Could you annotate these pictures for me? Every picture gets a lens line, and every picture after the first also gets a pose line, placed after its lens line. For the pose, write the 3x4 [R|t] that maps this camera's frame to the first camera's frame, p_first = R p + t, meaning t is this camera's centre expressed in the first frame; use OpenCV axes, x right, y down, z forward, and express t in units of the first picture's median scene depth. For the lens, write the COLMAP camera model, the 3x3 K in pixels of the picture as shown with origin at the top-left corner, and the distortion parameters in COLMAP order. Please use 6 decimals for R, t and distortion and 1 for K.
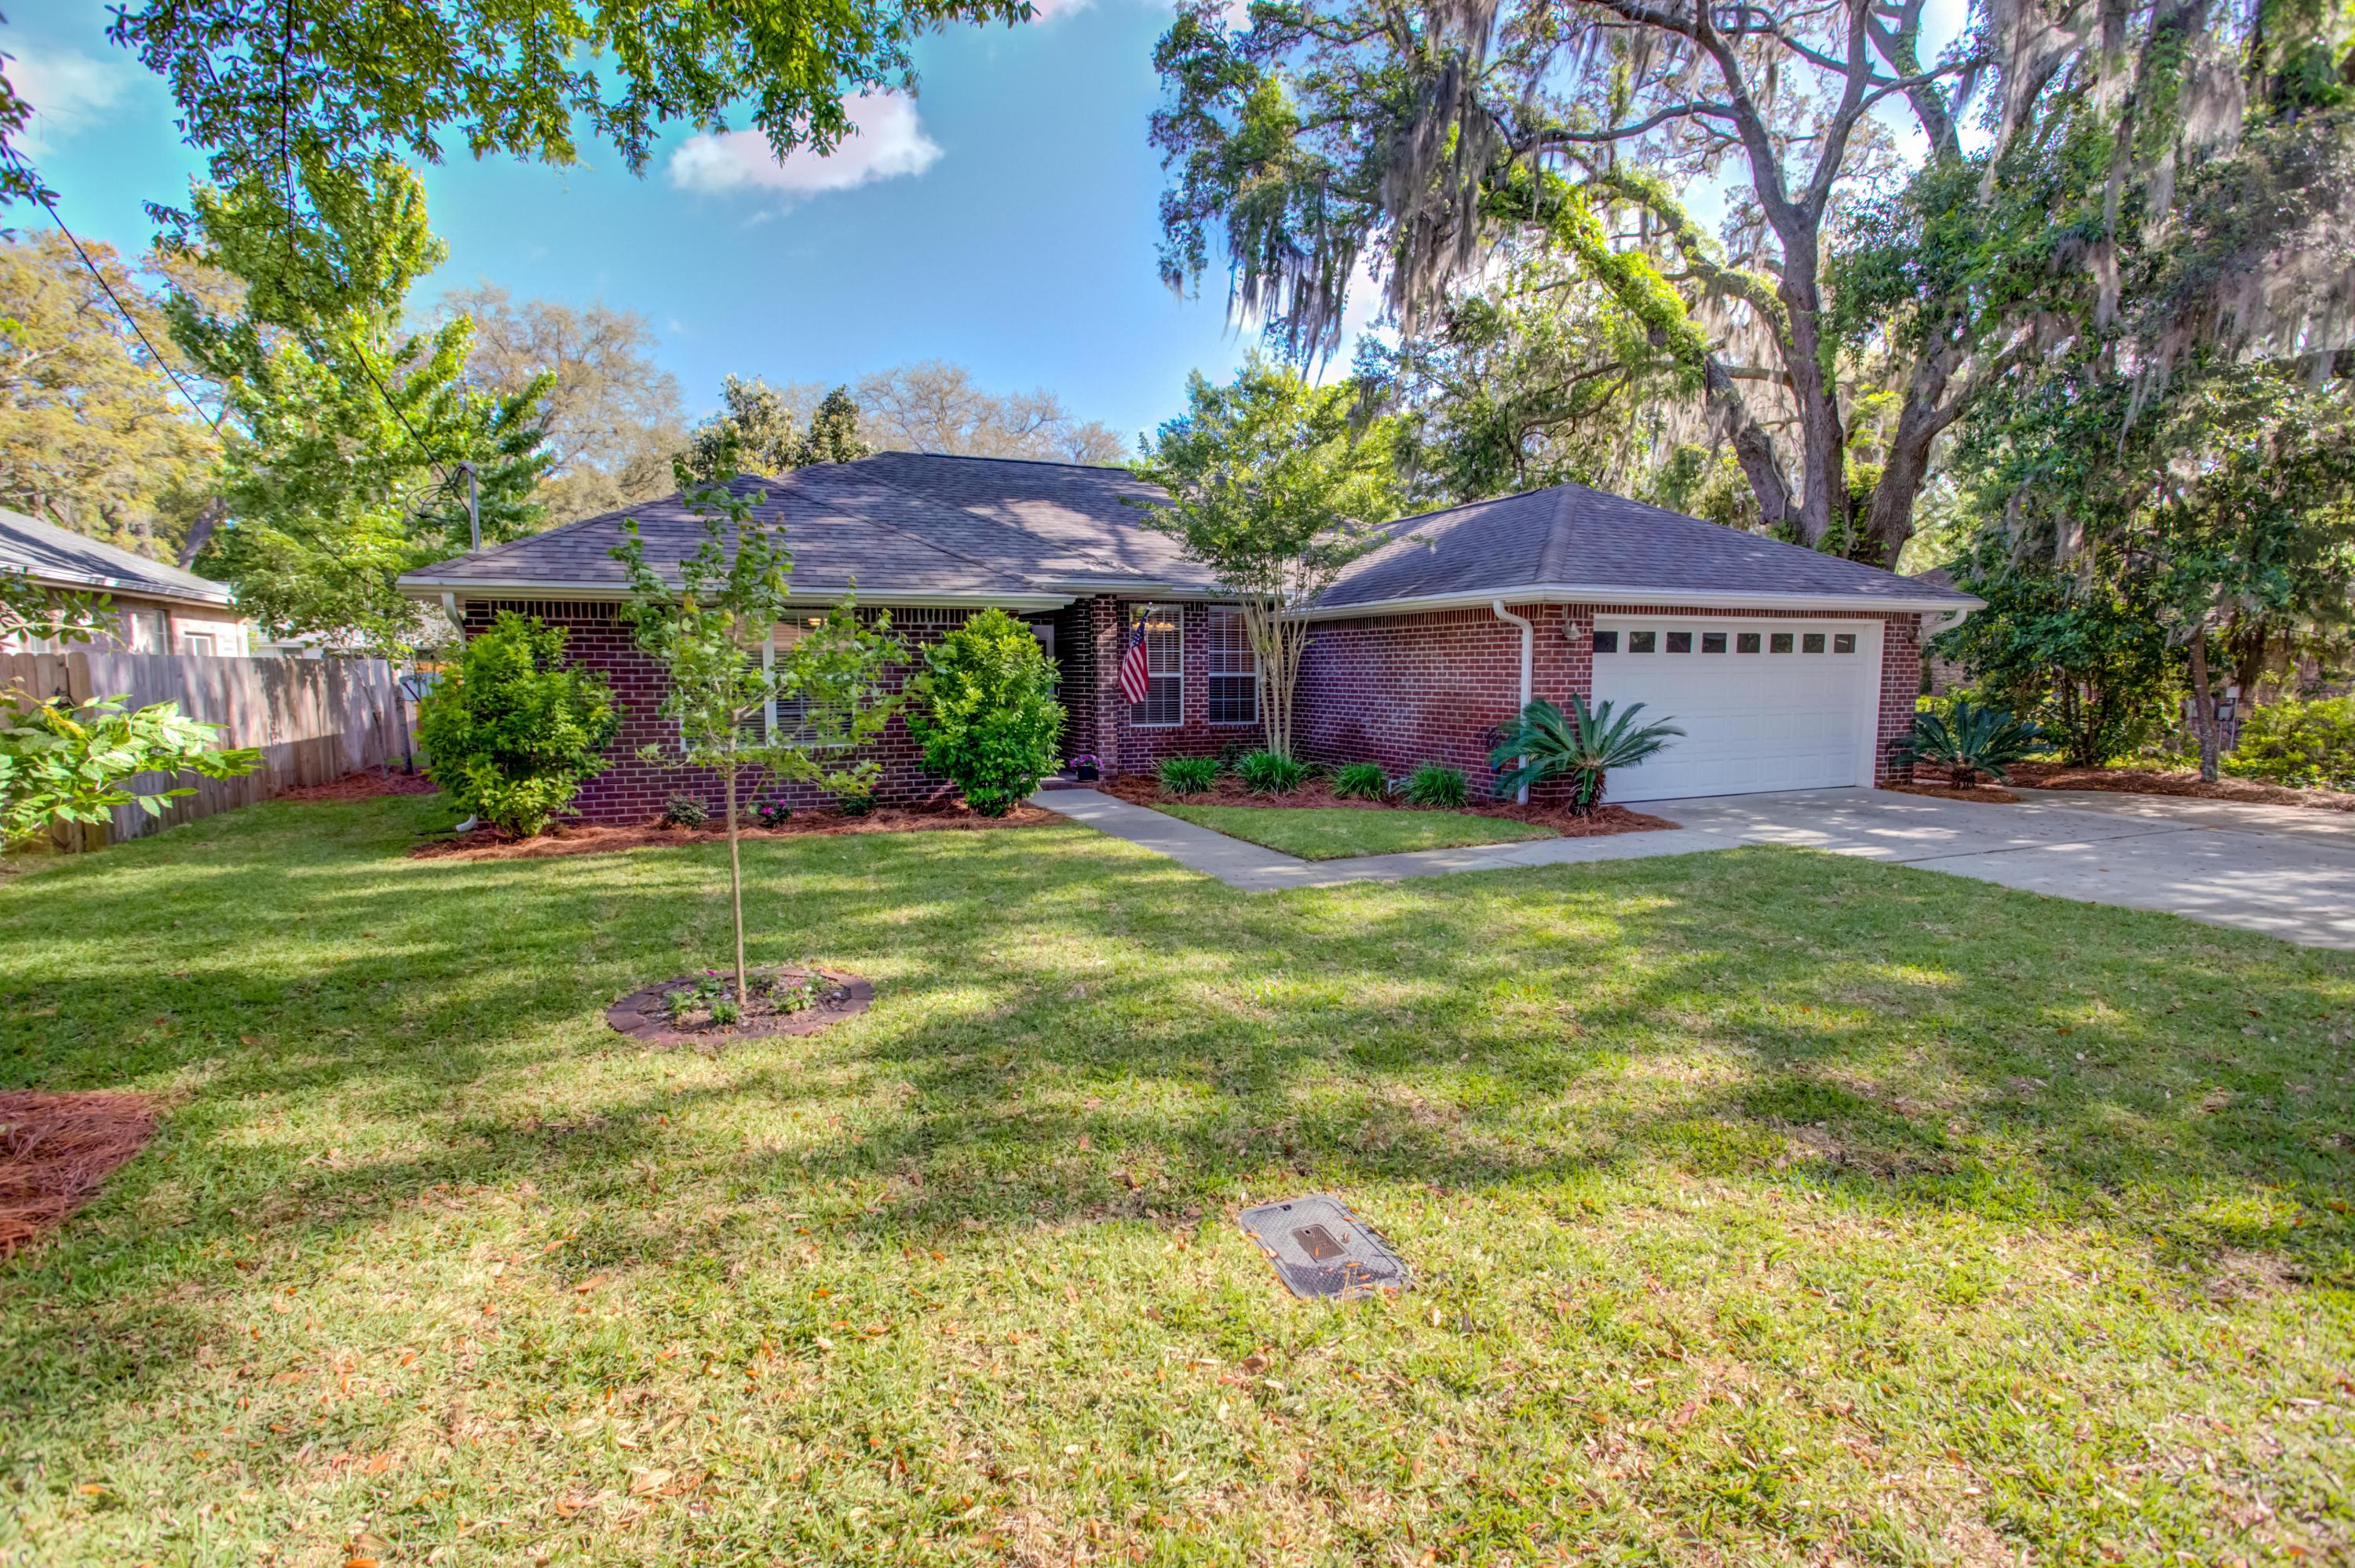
lens RADIAL K [[1081.7, 0, 1177.5], [0, 1081.7, 784.0], [0, 0, 1]] dist [0.001246, 0.000714]
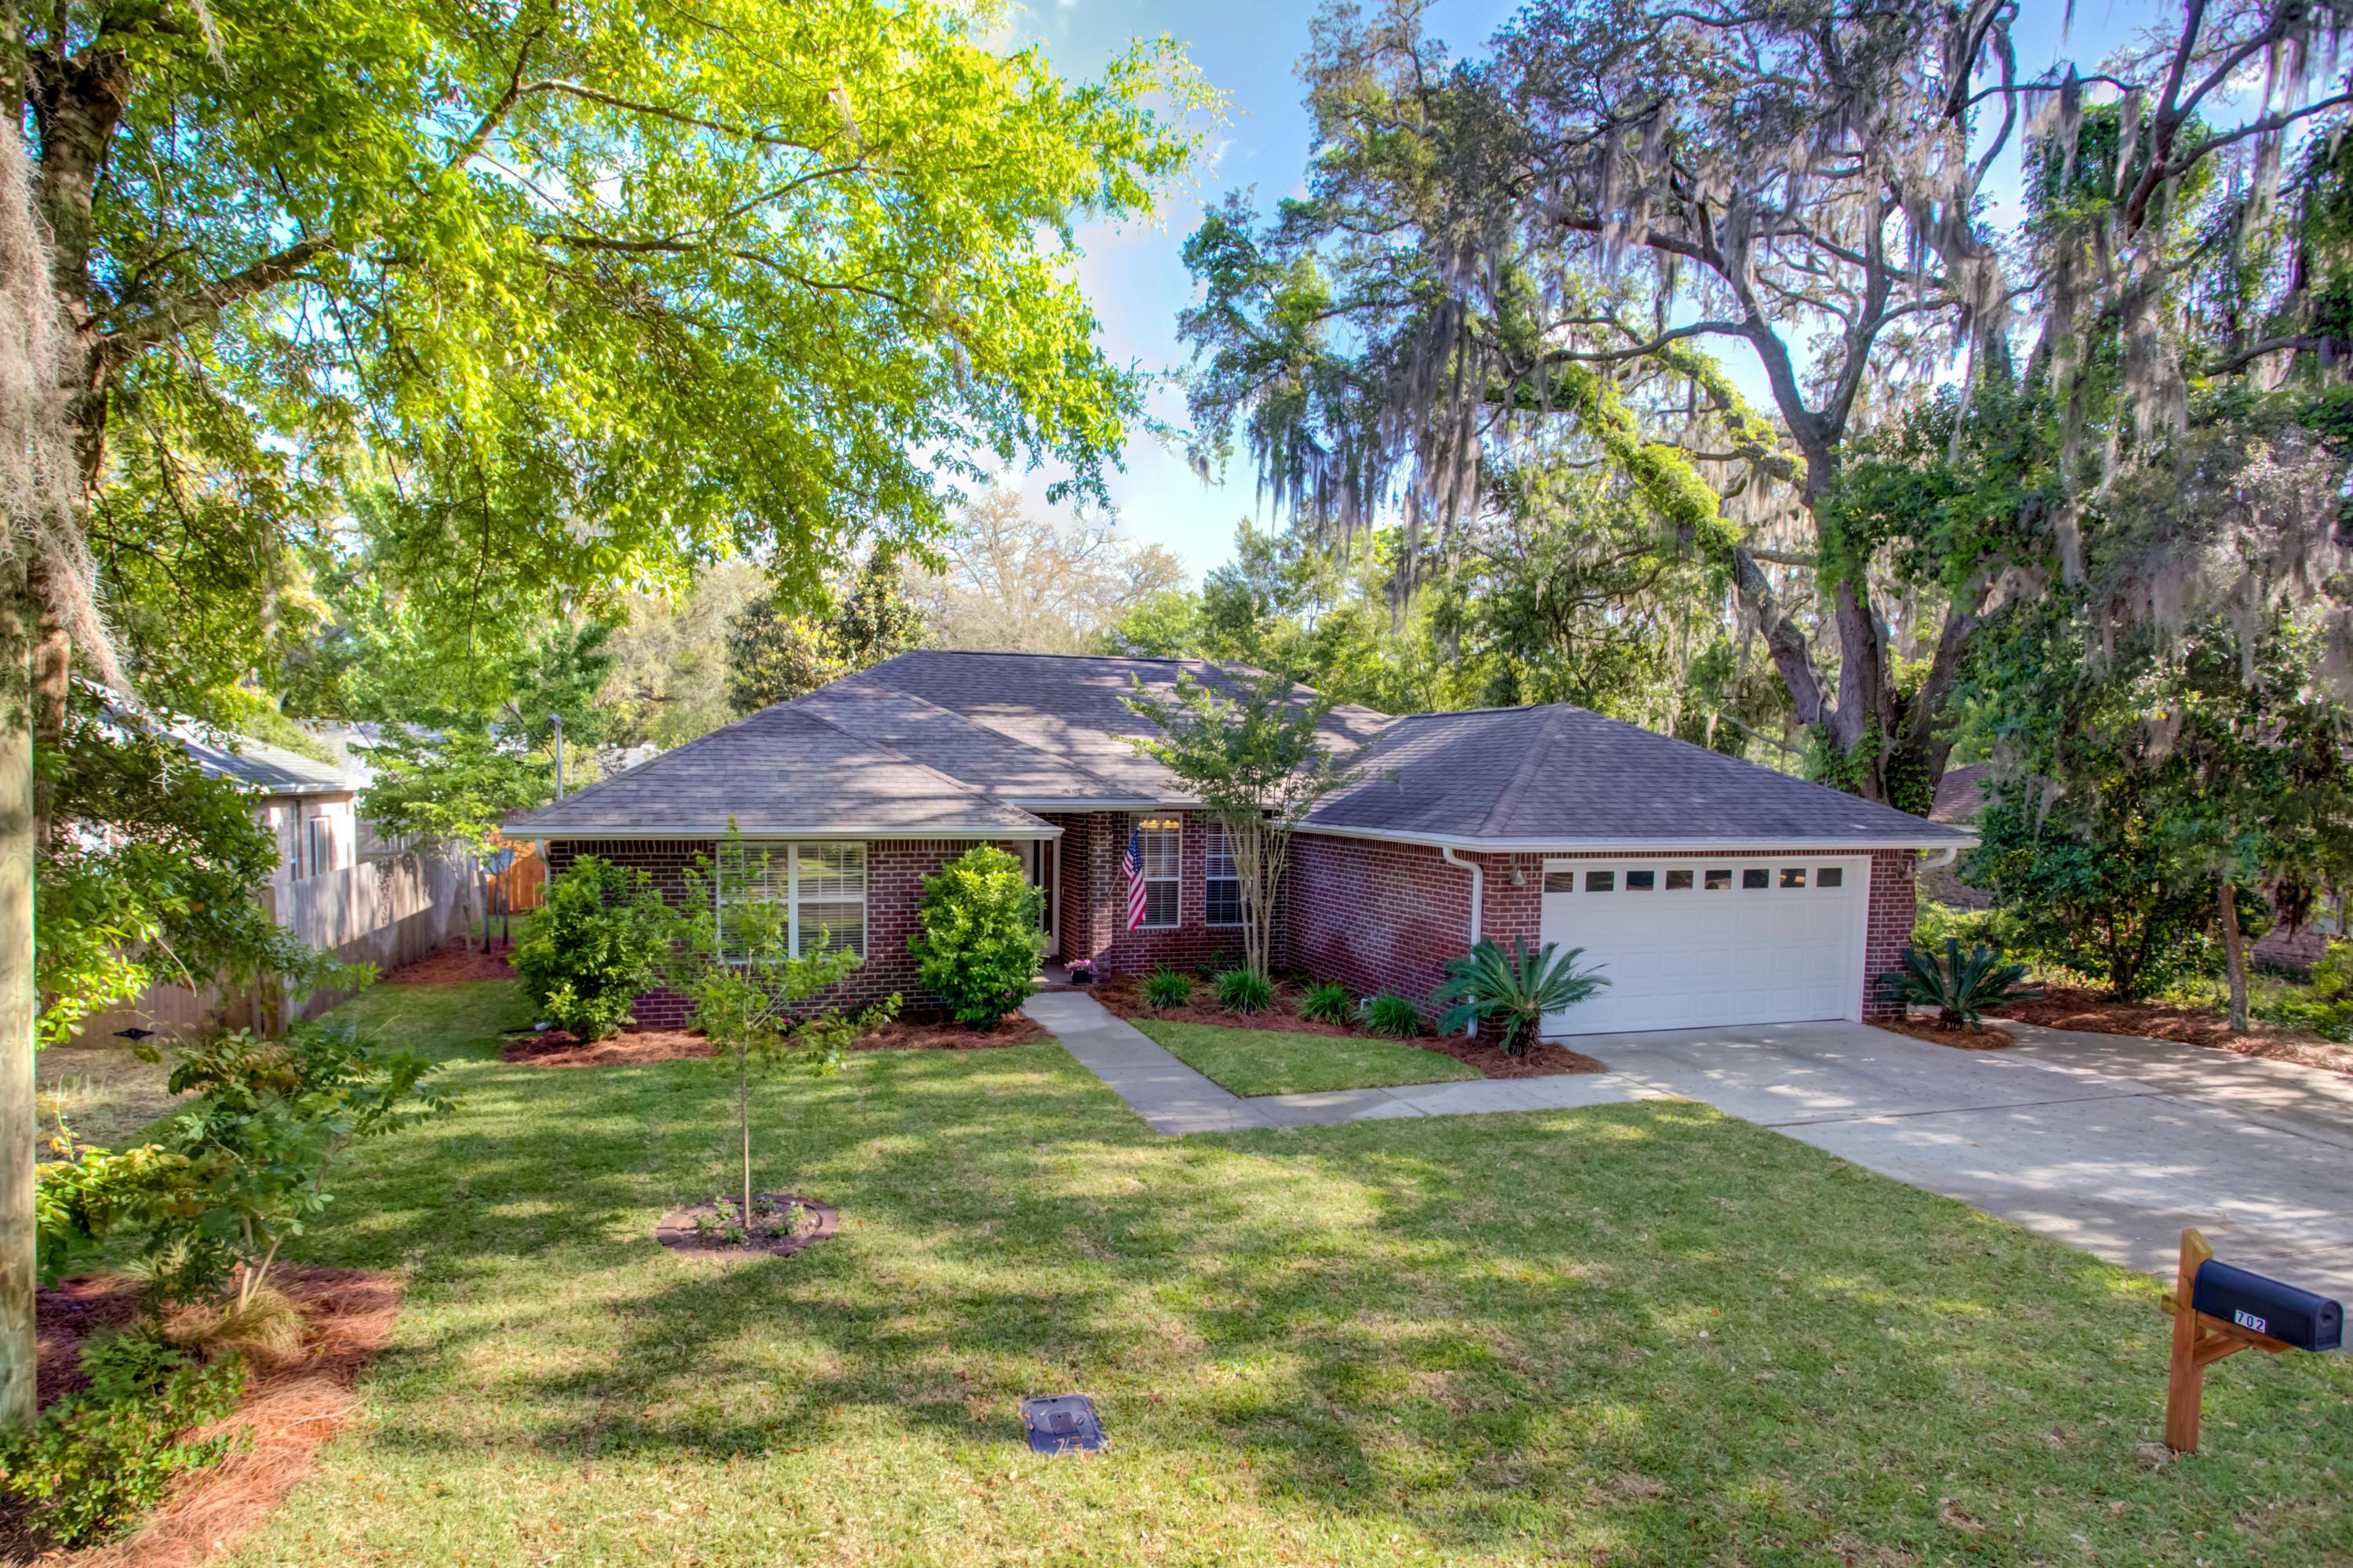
lens RADIAL K [[1430.7, 0, 1176.5], [0, 1430.7, 784.0], [0, 0, 1]] dist [-0.004980, 0.000668]
pose [[0.991500, 0.023096, -0.128042, 0.183068], [-0.026632, 0.999308, -0.025976, -0.163699], [0.127353, 0.029166, 0.991429, -0.384060]]
